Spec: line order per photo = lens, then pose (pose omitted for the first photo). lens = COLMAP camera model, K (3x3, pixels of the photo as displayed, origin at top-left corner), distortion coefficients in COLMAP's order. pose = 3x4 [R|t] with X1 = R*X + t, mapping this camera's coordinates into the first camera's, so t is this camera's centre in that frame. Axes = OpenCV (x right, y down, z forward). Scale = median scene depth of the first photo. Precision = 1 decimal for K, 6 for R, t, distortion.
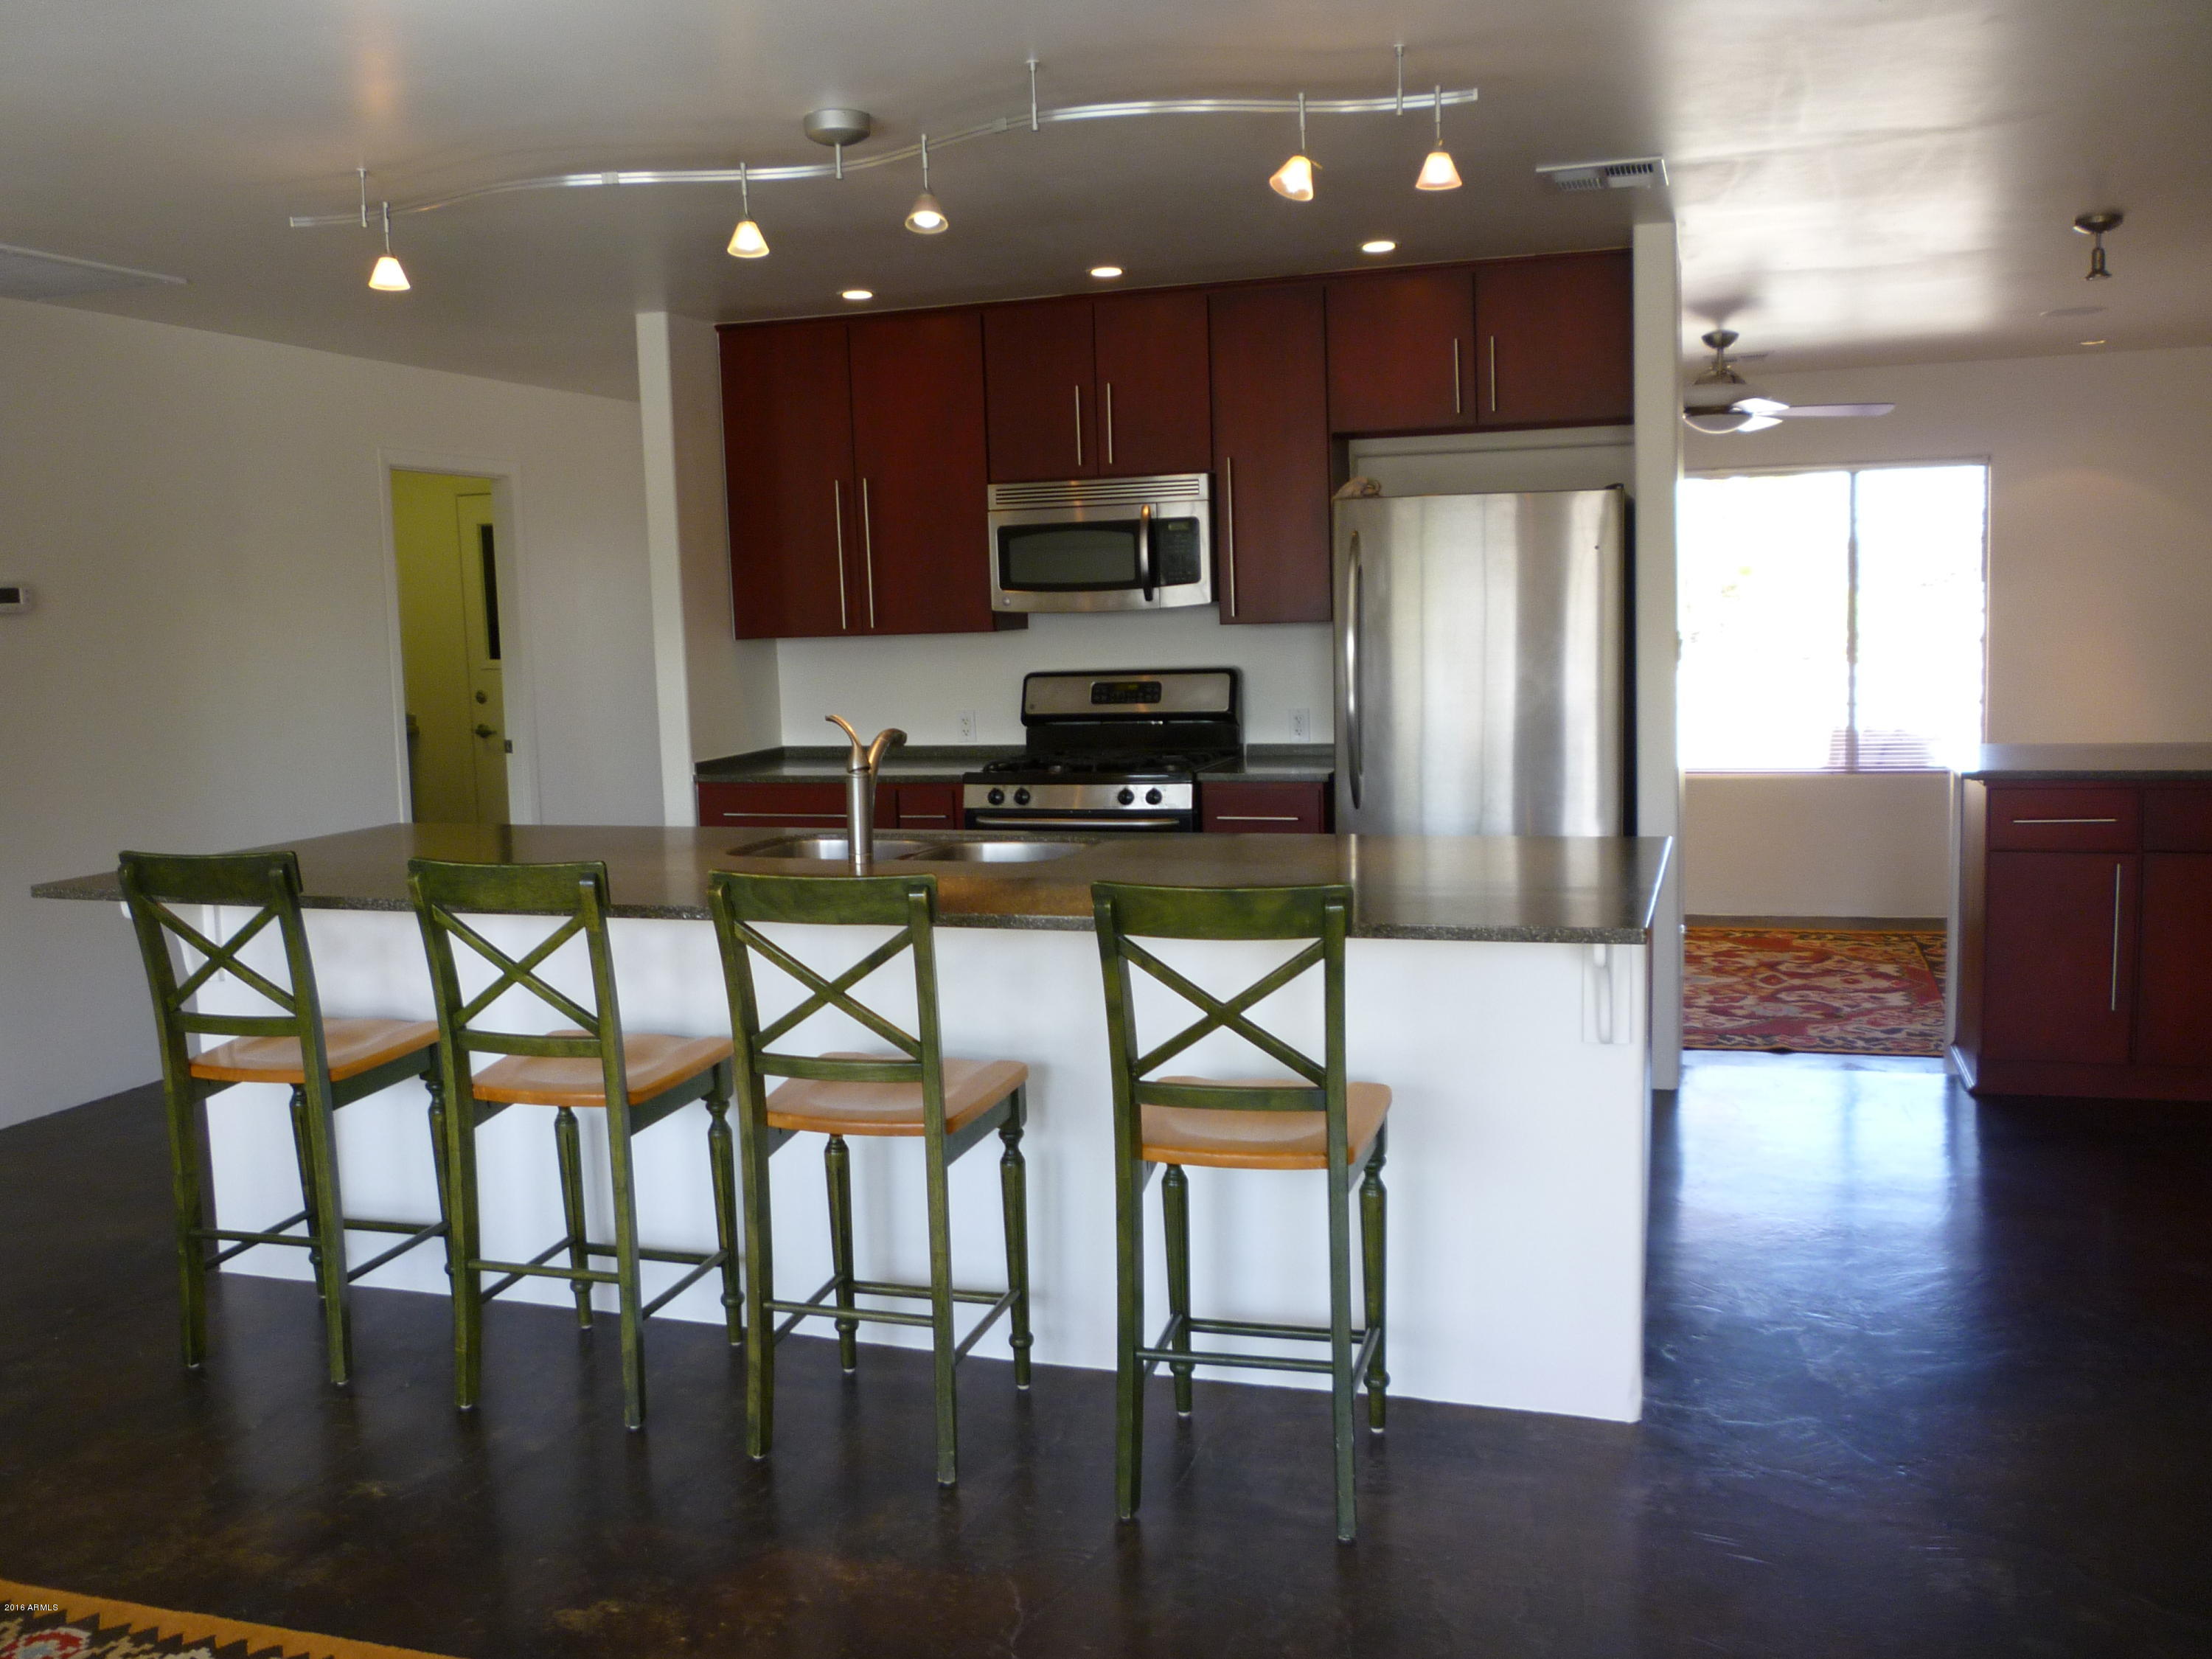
lens RADIAL K [[1934.4, 0, 1105.6], [0, 1934.4, 822.8], [0, 0, 1]] dist [-0.033237, 0.044451]
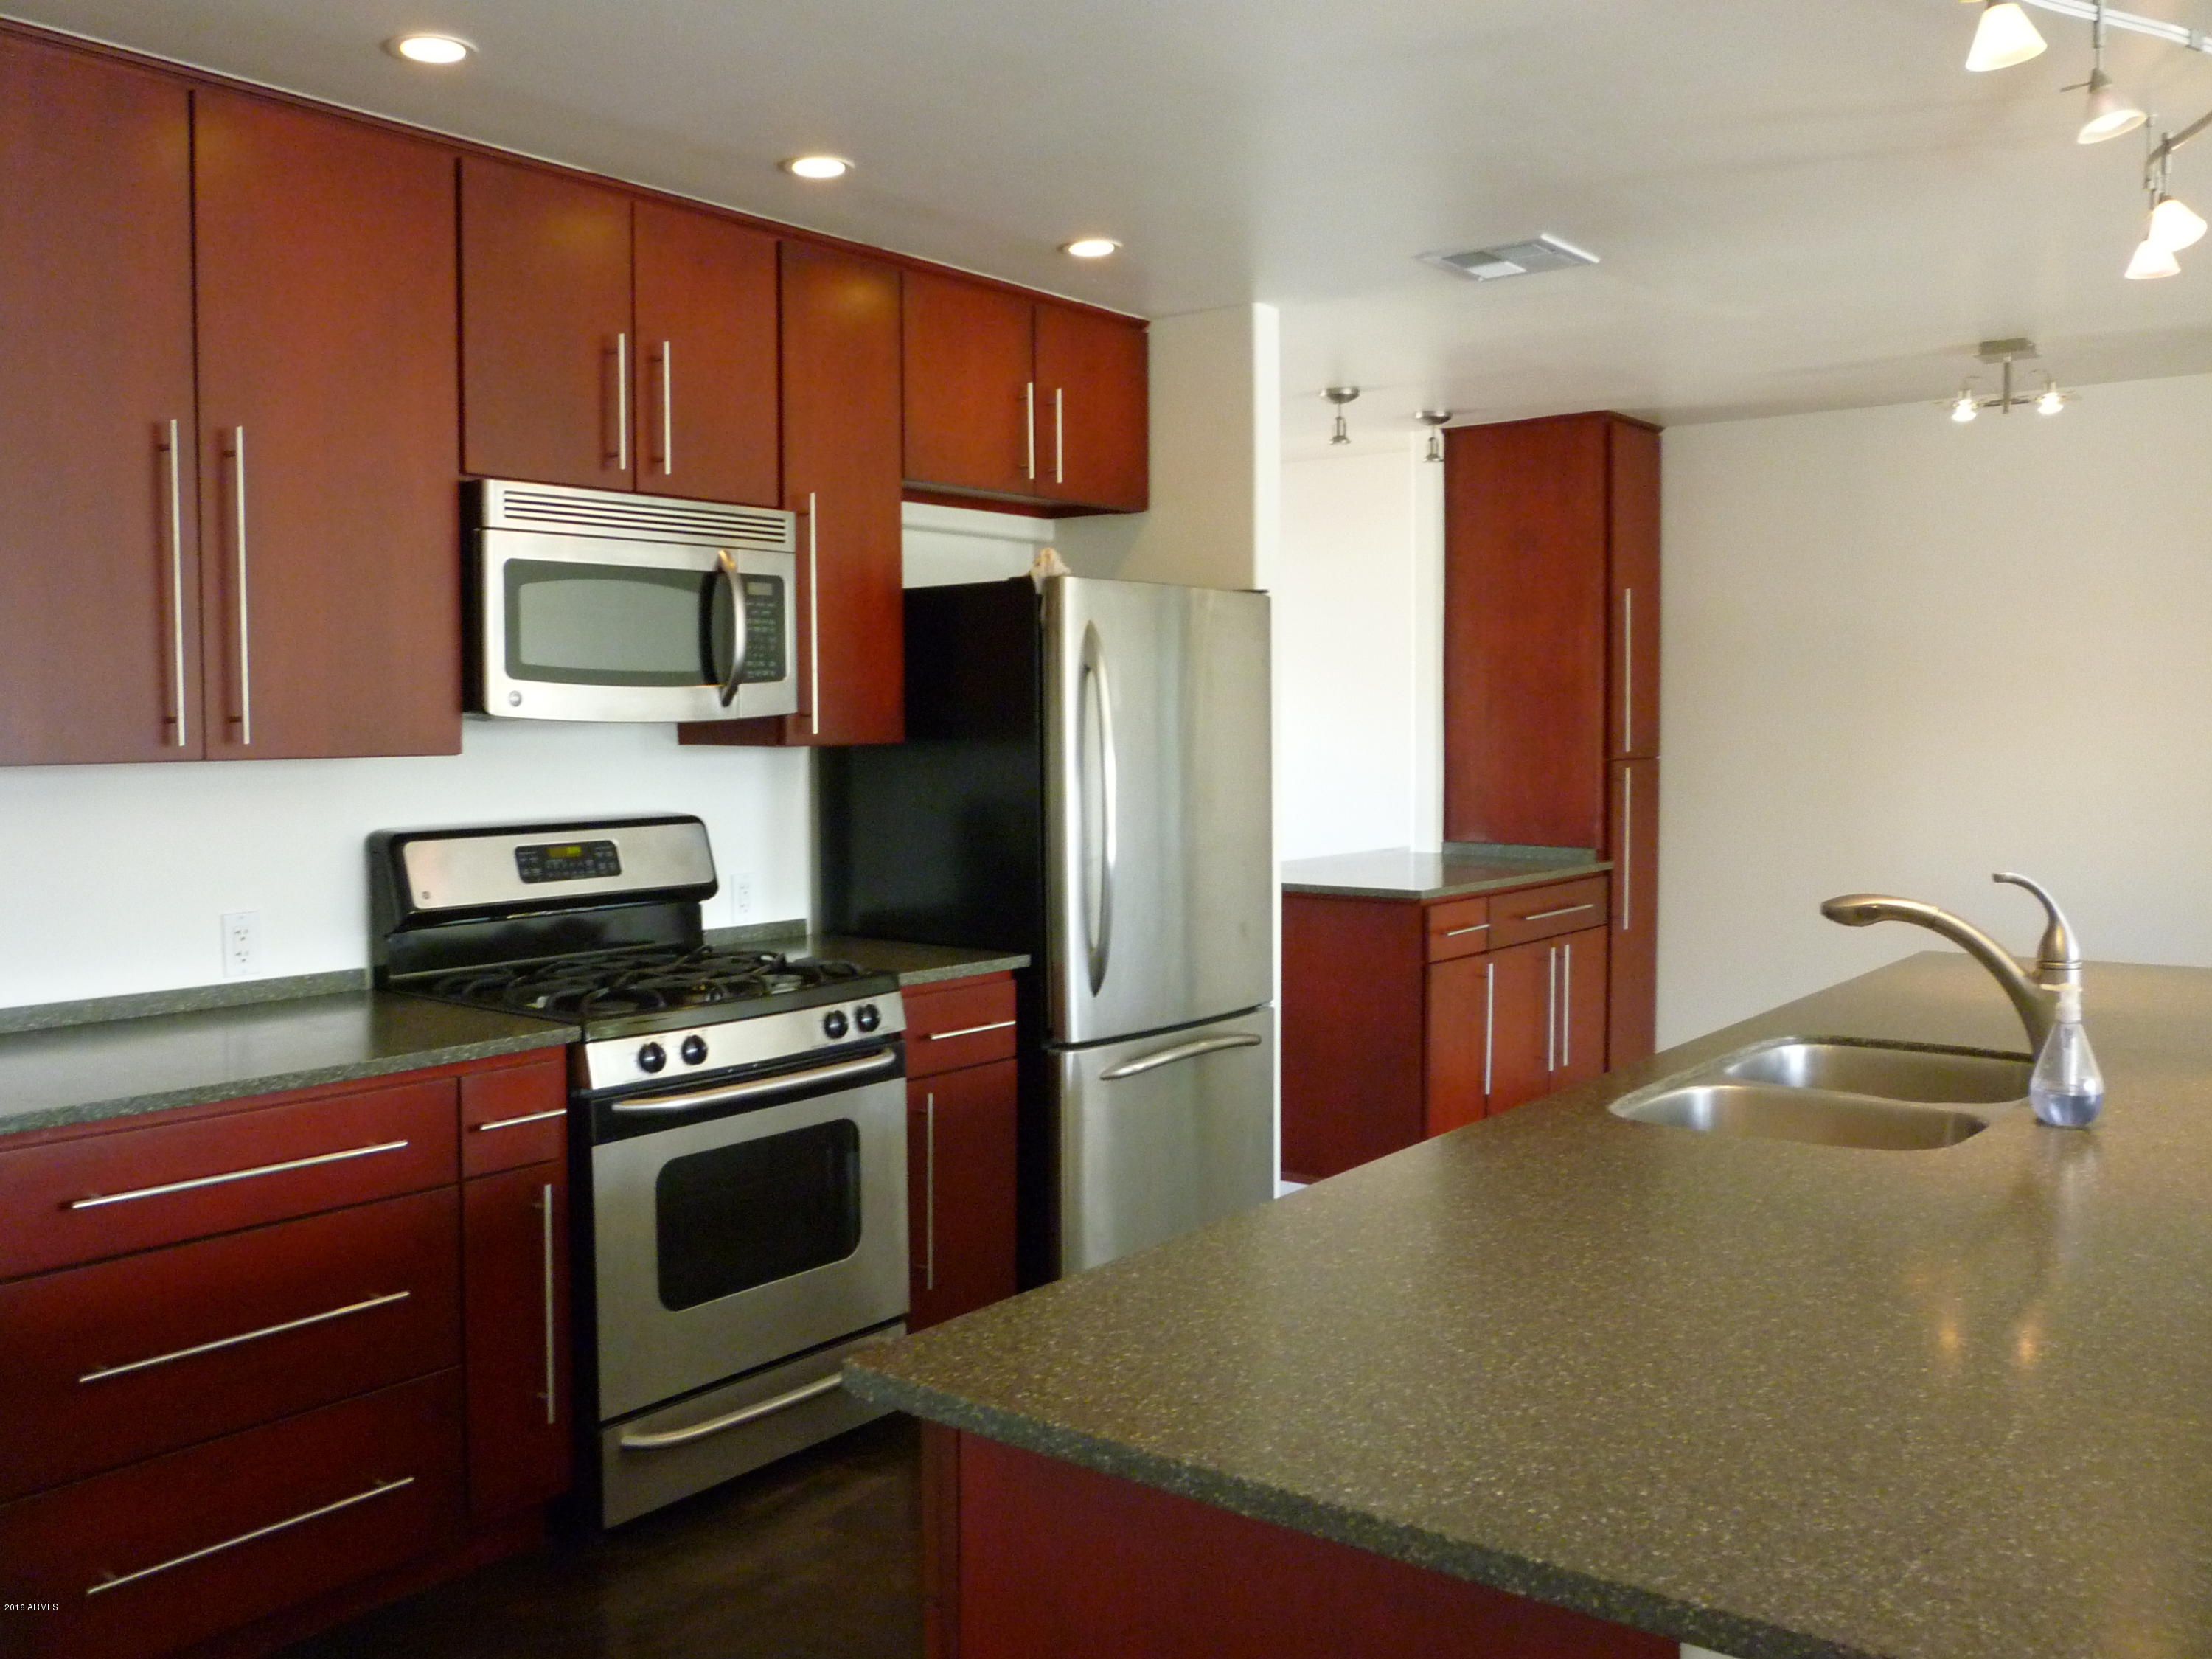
lens RADIAL K [[1934.4, 0, 1105.6], [0, 1934.4, 825.3], [0, 0, 1]] dist [-0.033237, 0.044451]
pose [[0.327665, -0.025305, 0.944455, -0.491554], [0.099560, 0.995000, -0.007881, -0.057451], [-0.939534, 0.096613, 0.328546, 0.655158]]
